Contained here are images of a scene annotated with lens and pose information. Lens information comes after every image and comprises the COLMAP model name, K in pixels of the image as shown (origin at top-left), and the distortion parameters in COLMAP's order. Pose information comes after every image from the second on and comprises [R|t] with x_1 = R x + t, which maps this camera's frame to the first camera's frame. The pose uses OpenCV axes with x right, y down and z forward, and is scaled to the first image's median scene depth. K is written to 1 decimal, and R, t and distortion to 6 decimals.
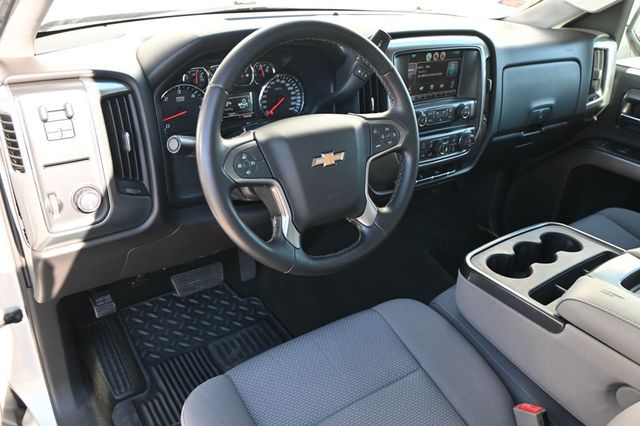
lens RADIAL K [[504.3, 0, 317.7], [0, 504.3, 213.9], [0, 0, 1]] dist [-0.012298, -0.004736]
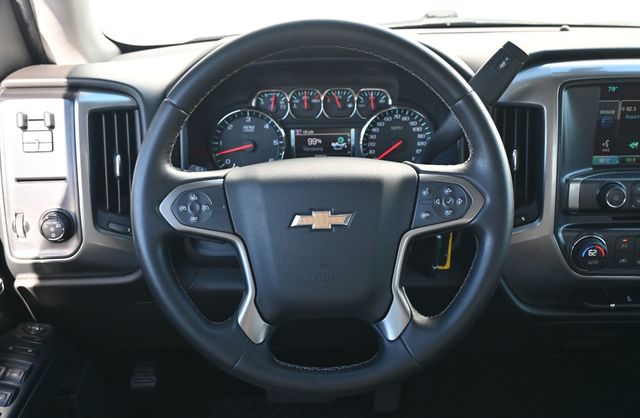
lens RADIAL K [[724.2, 0, 318.7], [0, 724.2, 206.9], [0, 0, 1]] dist [0.019887, 0.000000]
pose [[0.833688, 0.123248, -0.538307, 0.382056], [-0.210432, 0.972133, -0.103327, -0.018683], [0.510571, 0.199420, 0.836391, 0.139510]]
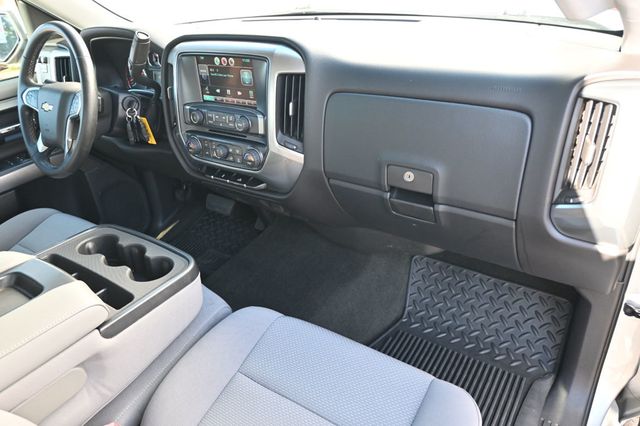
lens RADIAL K [[472.2, 0, 317.5], [0, 472.2, 212.3], [0, 0, 1]] dist [-0.010151, -0.004237]
pose [[0.318759, 0.371419, -0.872033, 1.287223], [-0.353724, 0.900172, 0.254106, -0.363079], [0.879359, 0.227461, 0.418317, 0.875934]]
